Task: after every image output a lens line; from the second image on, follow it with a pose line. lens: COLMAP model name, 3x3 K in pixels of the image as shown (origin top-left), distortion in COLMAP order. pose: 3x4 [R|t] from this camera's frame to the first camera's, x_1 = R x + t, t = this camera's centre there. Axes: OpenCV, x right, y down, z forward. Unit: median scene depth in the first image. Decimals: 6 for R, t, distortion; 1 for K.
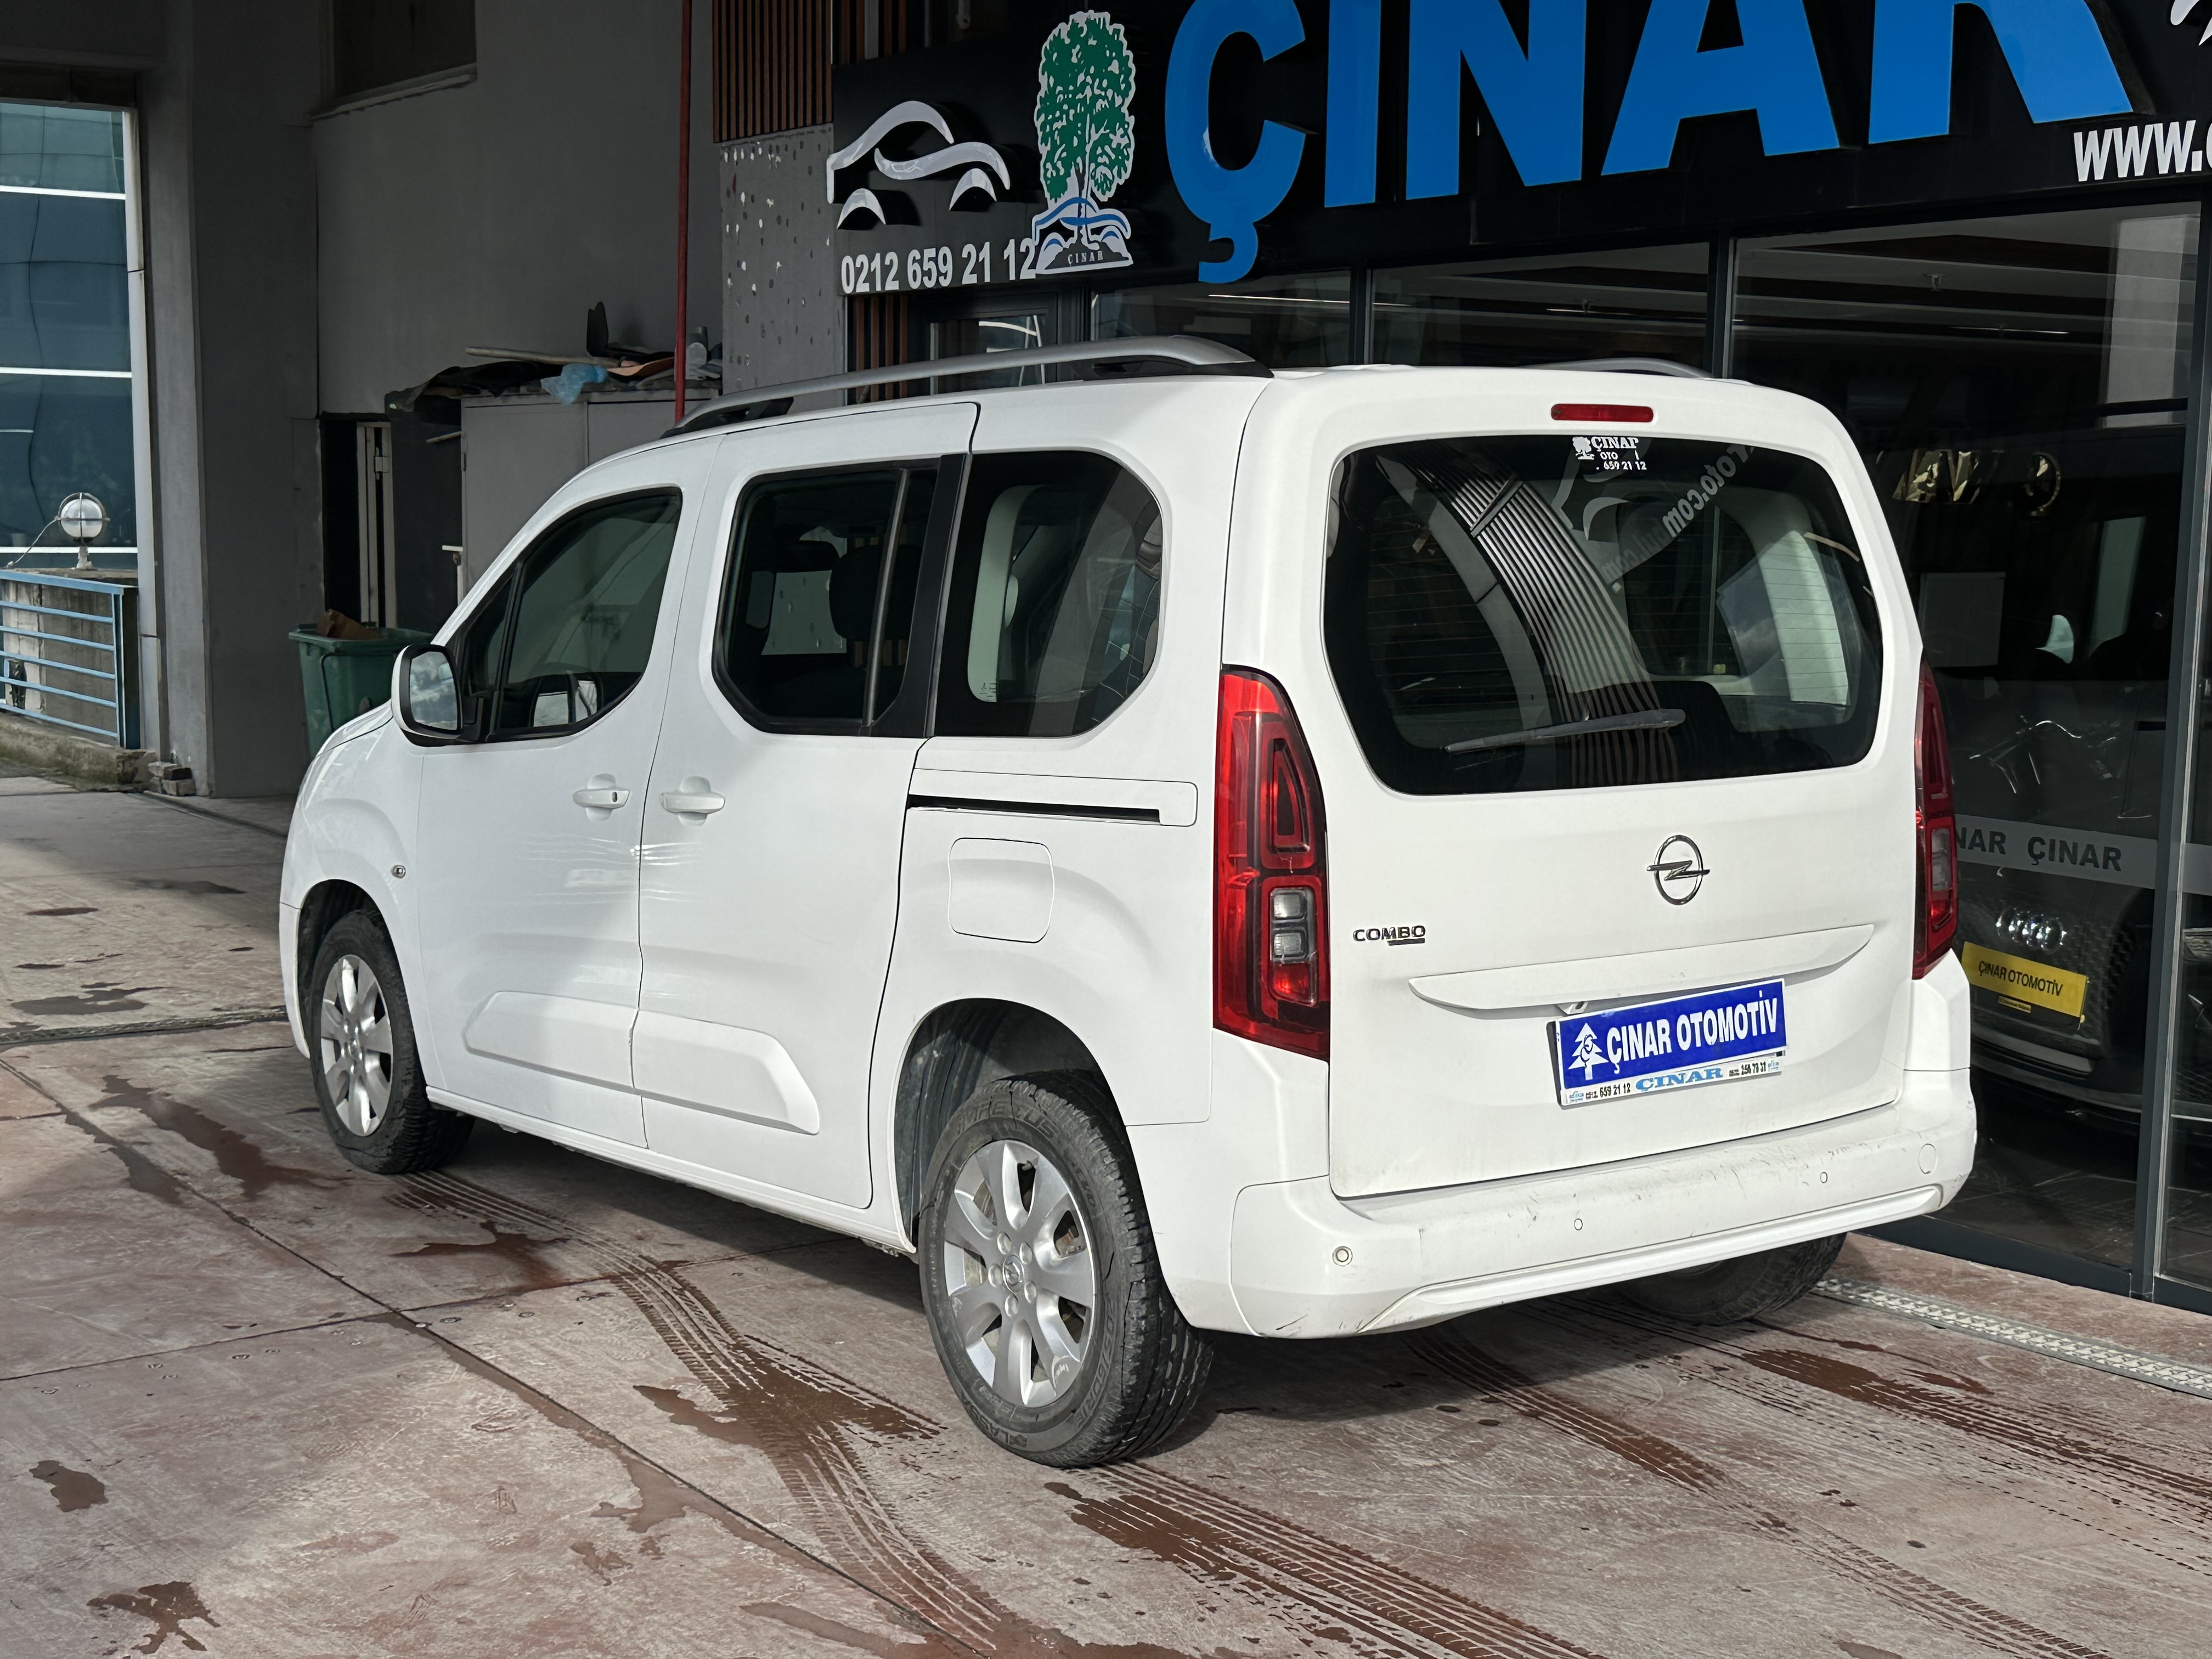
lens RADIAL K [[2875.1, 0, 1100.0], [0, 2875.1, 832.0], [0, 0, 1]] dist [0.224998, -0.563446]
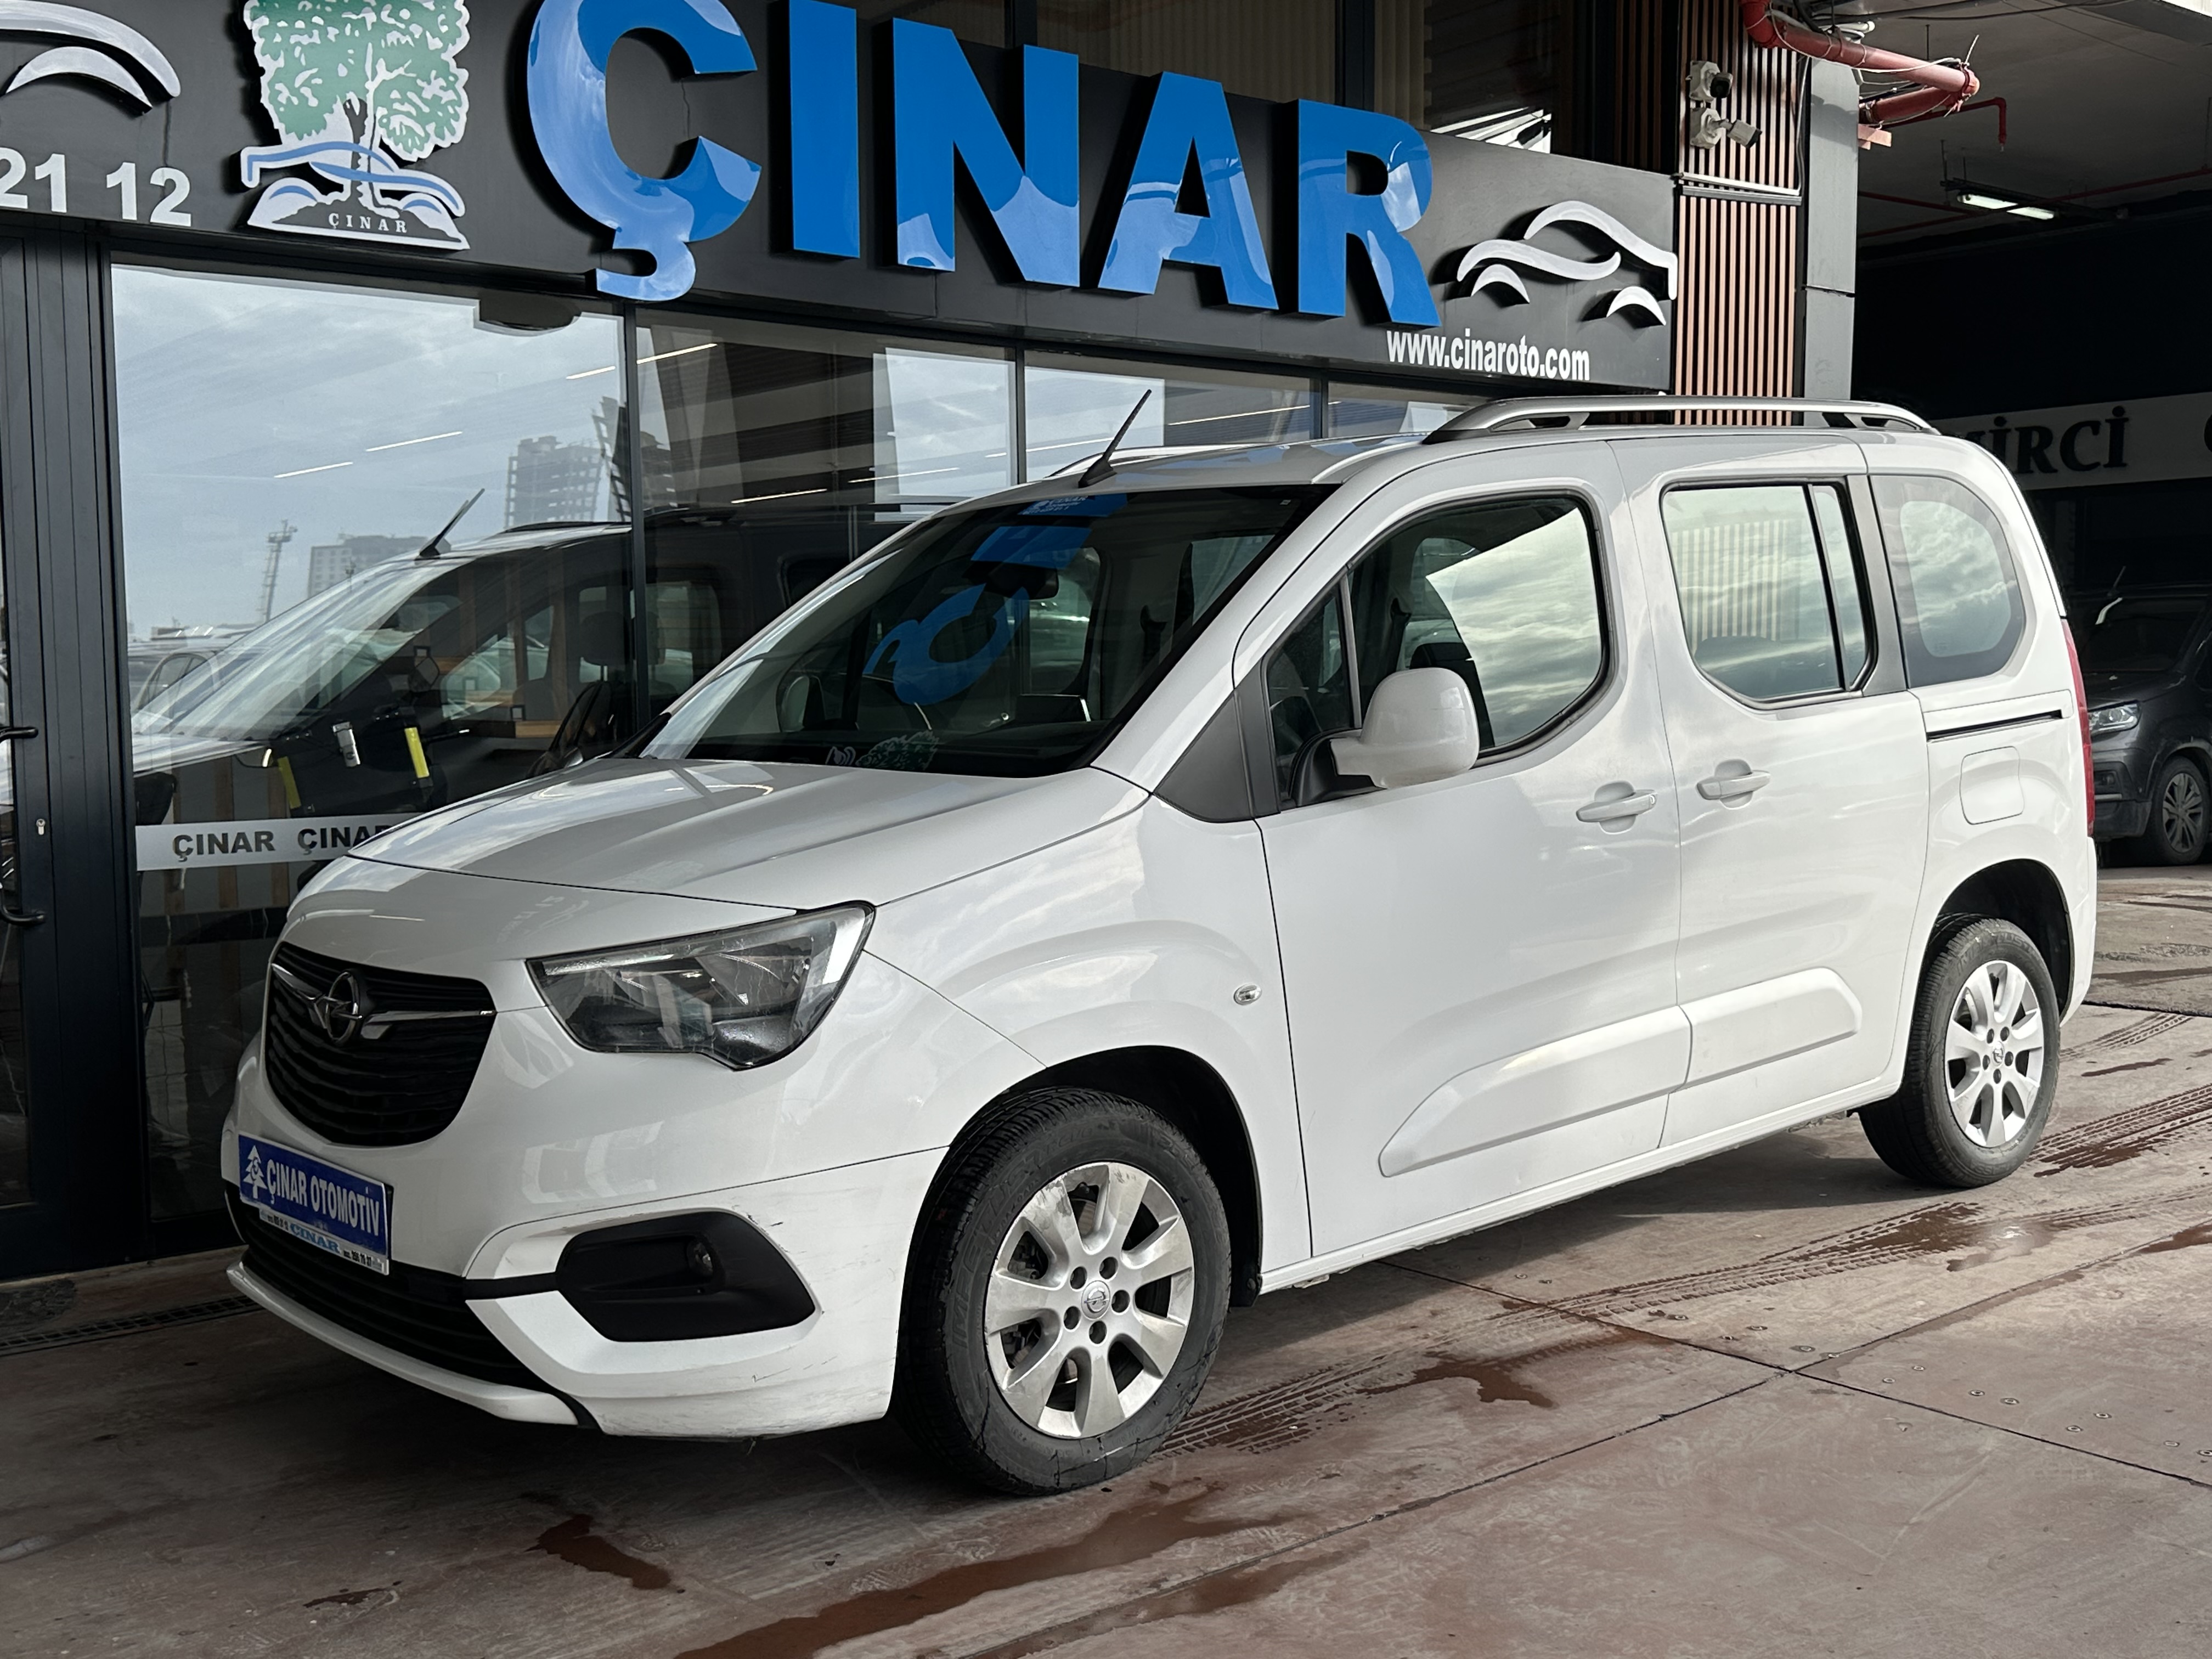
lens RADIAL K [[2321.3, 0, 1100.9], [0, 2321.3, 833.4], [0, 0, 1]] dist [0.208615, -0.481777]
pose [[-0.075639, -0.082480, 0.993718, -0.780888], [0.130351, 0.987203, 0.091861, -0.081364], [-0.988578, 0.136480, -0.063919, 1.018891]]
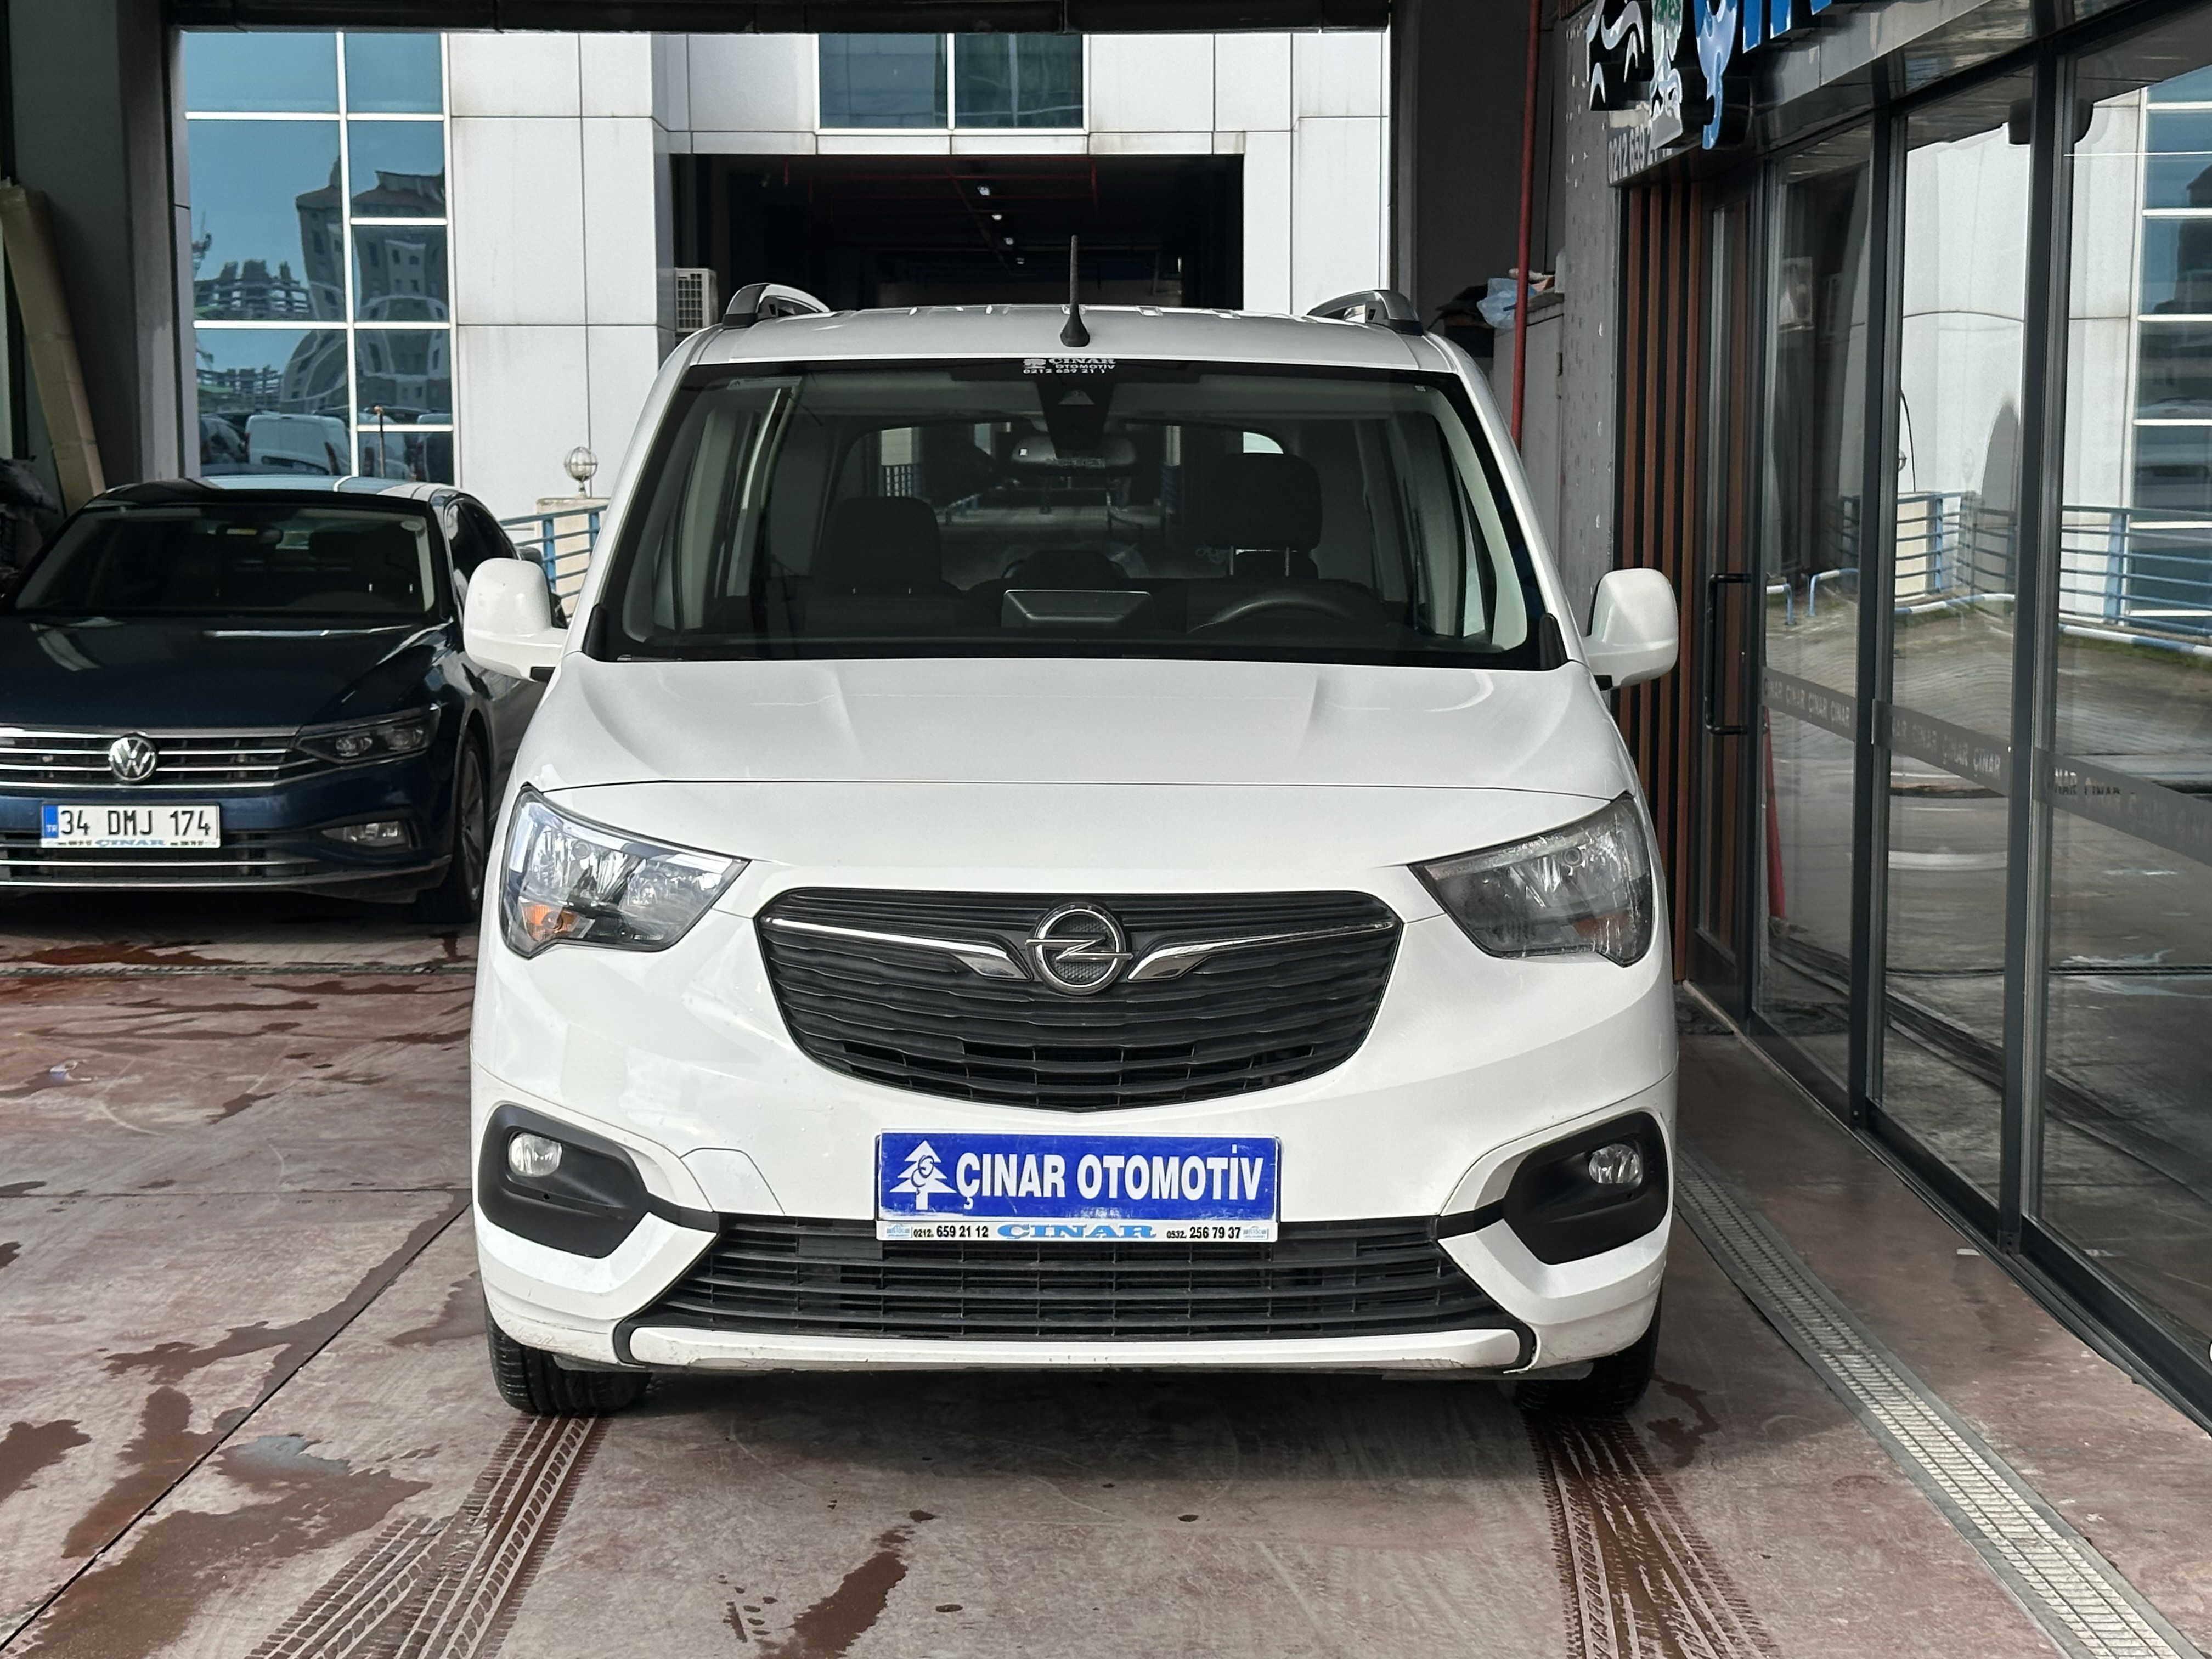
lens RADIAL K [[3597.0, 0, 1105.2], [0, 3597.0, 828.8], [0, 0, 1]] dist [0.126657, -0.014282]
pose [[0.826628, 0.042395, -0.561150, 0.553190], [-0.054138, 0.998524, -0.004312, 0.022563], [0.560139, 0.033944, 0.827703, 0.031252]]
